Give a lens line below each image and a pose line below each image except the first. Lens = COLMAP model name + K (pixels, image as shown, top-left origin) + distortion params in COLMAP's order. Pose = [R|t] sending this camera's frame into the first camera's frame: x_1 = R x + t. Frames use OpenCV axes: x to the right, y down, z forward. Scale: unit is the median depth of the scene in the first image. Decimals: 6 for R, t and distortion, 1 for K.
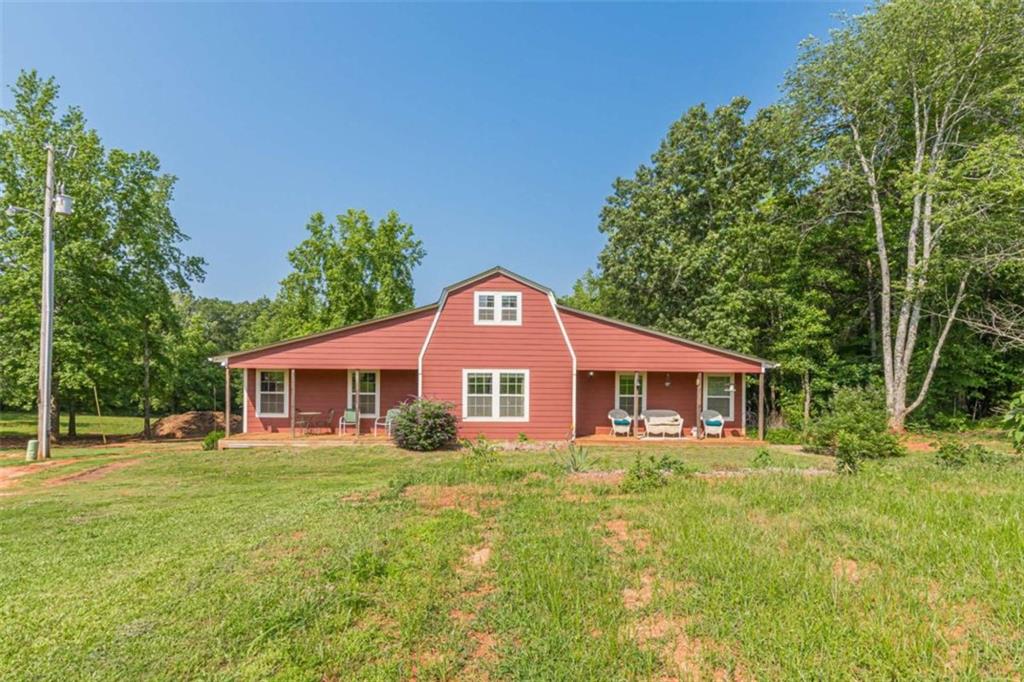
lens RADIAL K [[560.1, 0, 507.0], [0, 560.1, 372.3], [0, 0, 1]] dist [-0.007405, 0.000596]
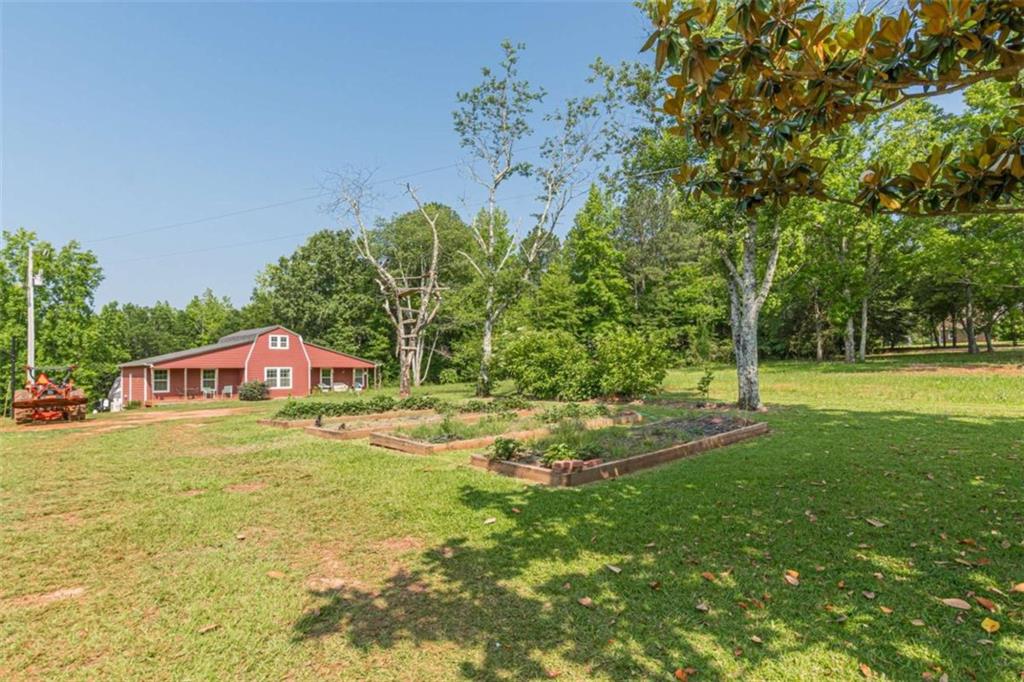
lens RADIAL K [[560.1, 0, 513.7], [0, 560.1, 349.6], [0, 0, 1]] dist [-0.007405, 0.000596]
pose [[0.708711, 0.008892, 0.705443, -0.989068], [0.017008, 0.999415, -0.029685, 0.007553], [-0.705294, 0.033037, 0.708145, -1.404088]]
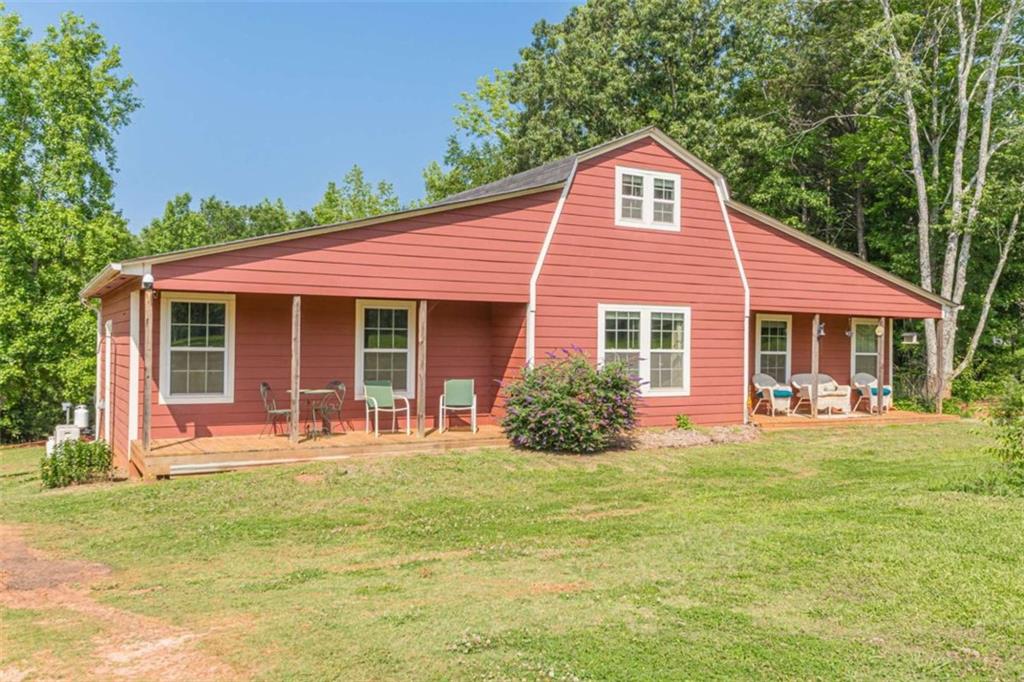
lens RADIAL K [[865.9, 0, 512.0], [0, 865.9, 338.1], [0, 0, 1]] dist [-0.011130, -0.025042]
pose [[0.888181, 0.003063, 0.459483, -0.541400], [-0.002761, 0.999995, -0.001330, 0.029225], [-0.459485, -0.000088, 0.888186, 0.273056]]
